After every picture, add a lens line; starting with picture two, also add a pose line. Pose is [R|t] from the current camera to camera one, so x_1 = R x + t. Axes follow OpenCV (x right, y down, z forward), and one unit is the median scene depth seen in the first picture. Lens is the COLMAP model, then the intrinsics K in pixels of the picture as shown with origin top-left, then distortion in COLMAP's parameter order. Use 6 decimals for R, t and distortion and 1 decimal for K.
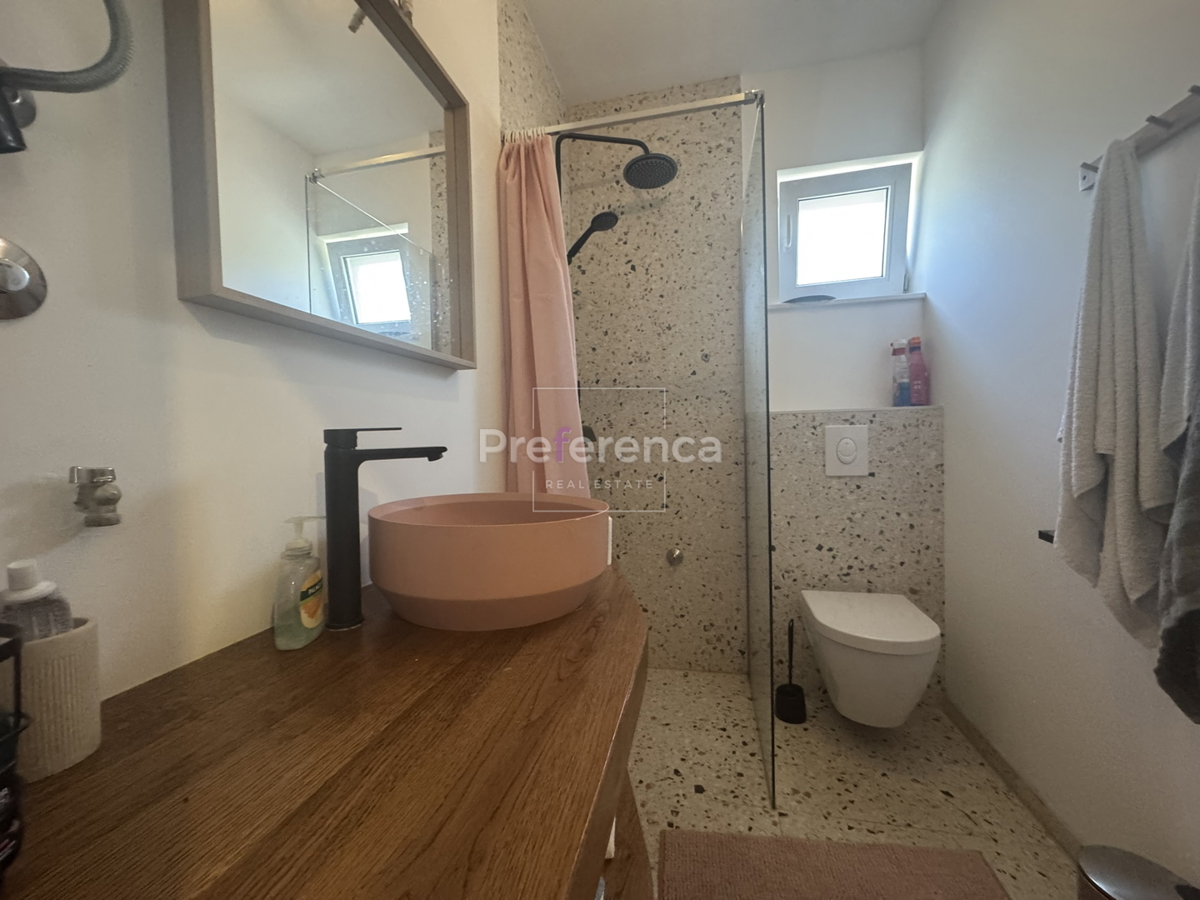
lens RADIAL K [[474.7, 0, 596.9], [0, 474.7, 450.3], [0, 0, 1]] dist [-0.002489, 0.000349]
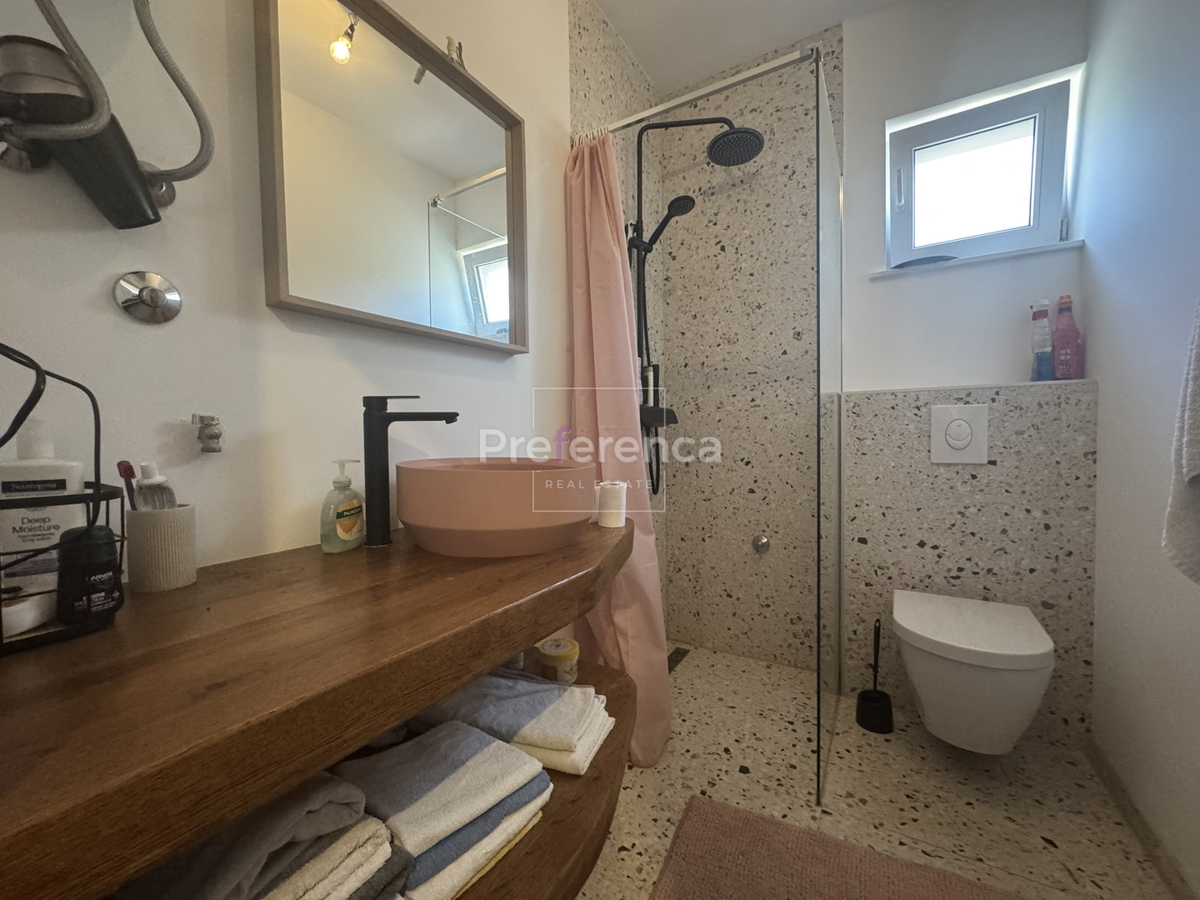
lens RADIAL K [[474.7, 0, 599.1], [0, 474.7, 450.0], [0, 0, 1]] dist [-0.002489, 0.000349]
pose [[0.949834, 0.021798, -0.311995, 0.198315], [-0.017461, 0.999708, 0.016687, 0.030102], [0.312268, -0.010402, 0.949937, -0.027936]]
